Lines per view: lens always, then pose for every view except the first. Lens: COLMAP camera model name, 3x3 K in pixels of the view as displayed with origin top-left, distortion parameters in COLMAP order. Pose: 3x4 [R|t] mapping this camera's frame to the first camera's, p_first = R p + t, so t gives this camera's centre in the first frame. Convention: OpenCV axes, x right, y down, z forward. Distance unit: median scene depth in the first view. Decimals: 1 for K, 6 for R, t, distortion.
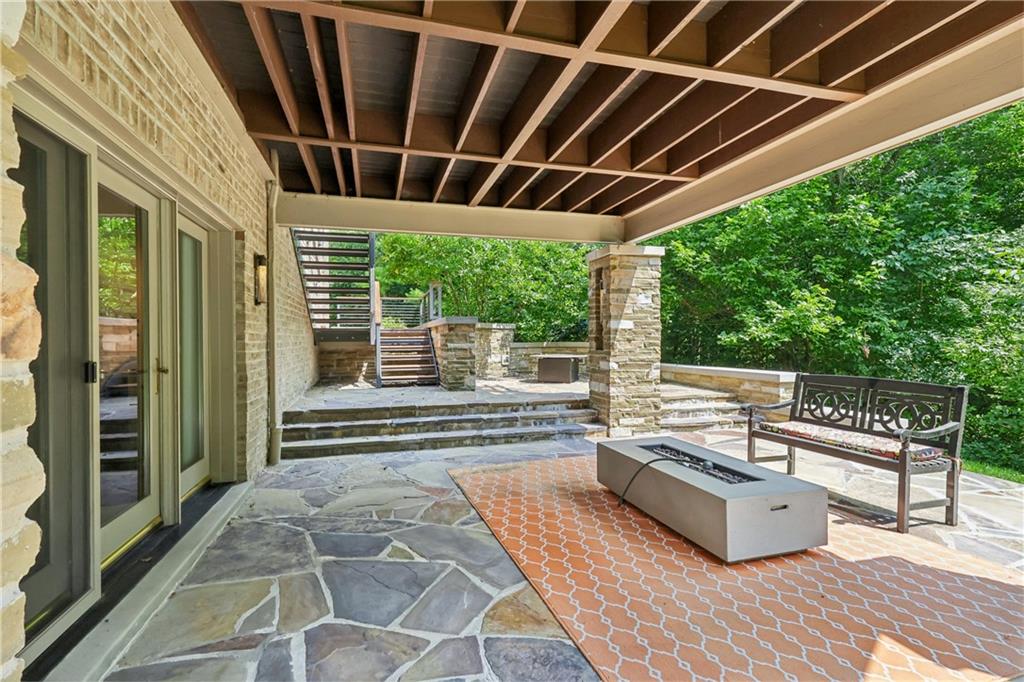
lens RADIAL K [[496.1, 0, 512.5], [0, 496.1, 340.5], [0, 0, 1]] dist [0.000273, 0.000022]
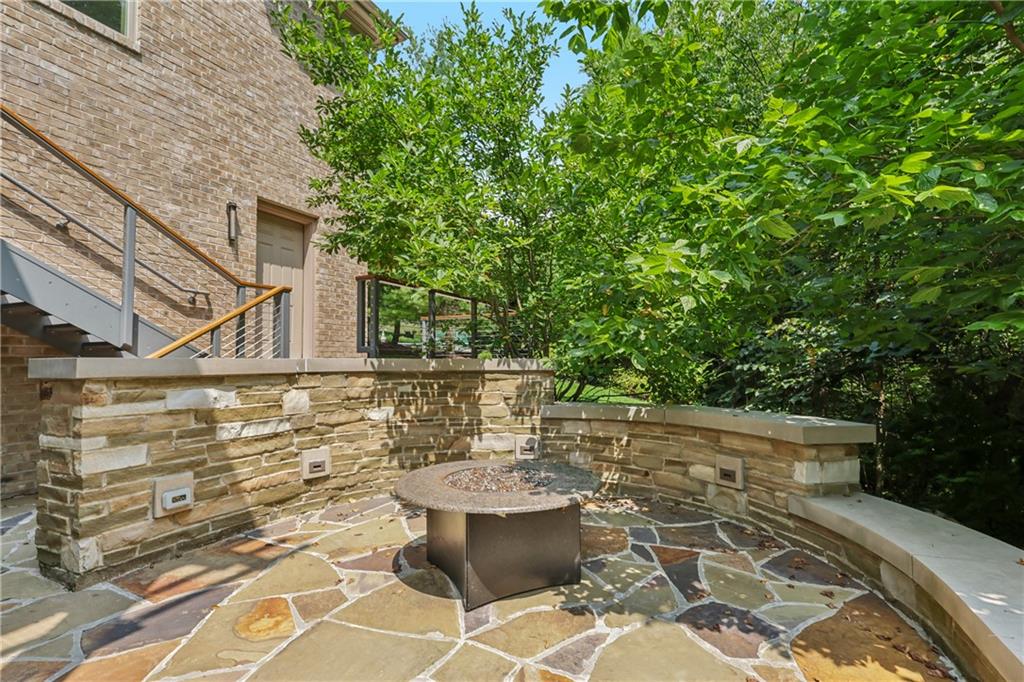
lens RADIAL K [[496.1, 0, 511.2], [0, 496.1, 343.3], [0, 0, 1]] dist [0.000273, 0.000022]
pose [[0.760406, -0.017885, -0.649202, 0.243161], [-0.008915, 0.999239, -0.037971, -0.030830], [0.649387, 0.034661, 0.759668, 0.680881]]
